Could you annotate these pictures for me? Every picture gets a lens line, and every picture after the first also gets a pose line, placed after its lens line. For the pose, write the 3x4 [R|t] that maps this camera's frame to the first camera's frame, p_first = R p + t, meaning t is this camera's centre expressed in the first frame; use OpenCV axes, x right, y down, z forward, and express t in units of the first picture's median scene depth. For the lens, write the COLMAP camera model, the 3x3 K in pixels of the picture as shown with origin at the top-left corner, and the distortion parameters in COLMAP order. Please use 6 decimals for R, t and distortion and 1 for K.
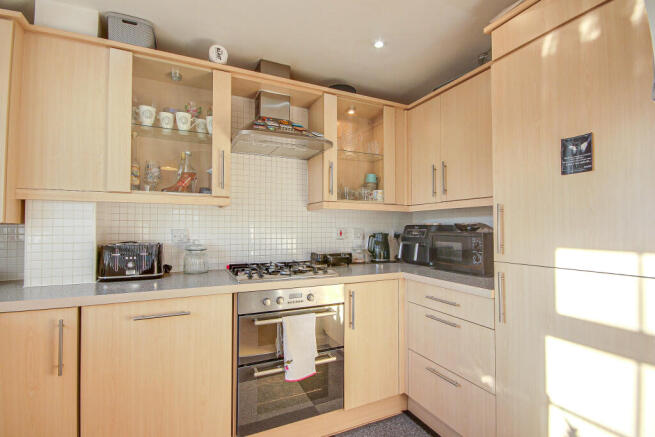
lens RADIAL K [[314.1, 0, 327.5], [0, 314.1, 218.5], [0, 0, 1]] dist [0.001662, -0.009272]
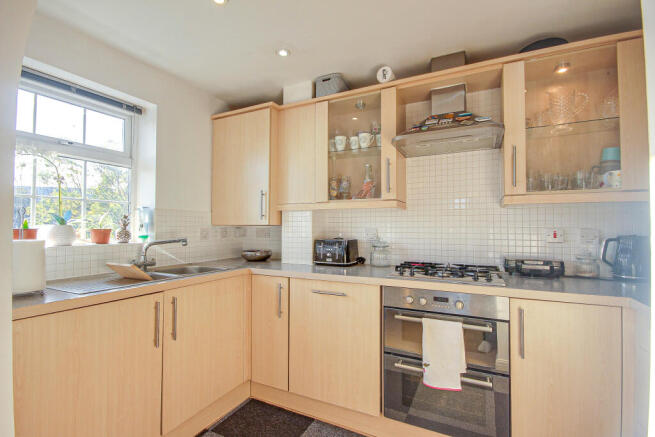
lens RADIAL K [[299.9, 0, 329.4], [0, 299.9, 220.2], [0, 0, 1]] dist [-0.001357, 0.000060]
pose [[0.609543, -0.020047, -0.792499, 0.383248], [0.022293, 0.999718, -0.008142, 0.007381], [0.792439, -0.012705, 0.609819, 0.176397]]
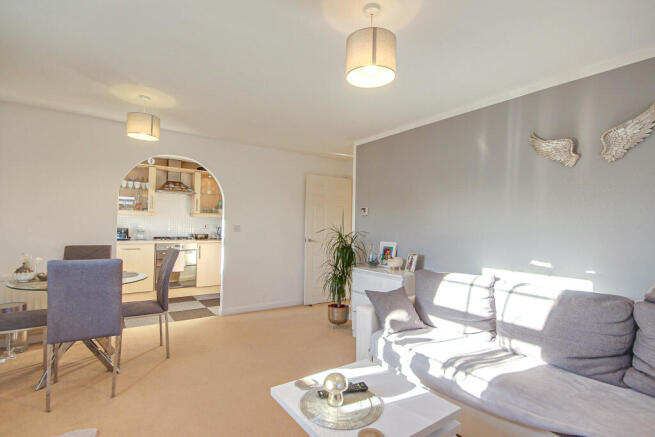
lens RADIAL K [[314.1, 0, 327.5], [0, 314.1, 218.5], [0, 0, 1]] dist [0.001662, -0.009272]
pose [[0.983306, 0.016761, 0.181186, 0.706771], [-0.017122, 0.999853, 0.000427, -0.039994], [-0.181153, -0.003522, 0.983449, -2.059065]]
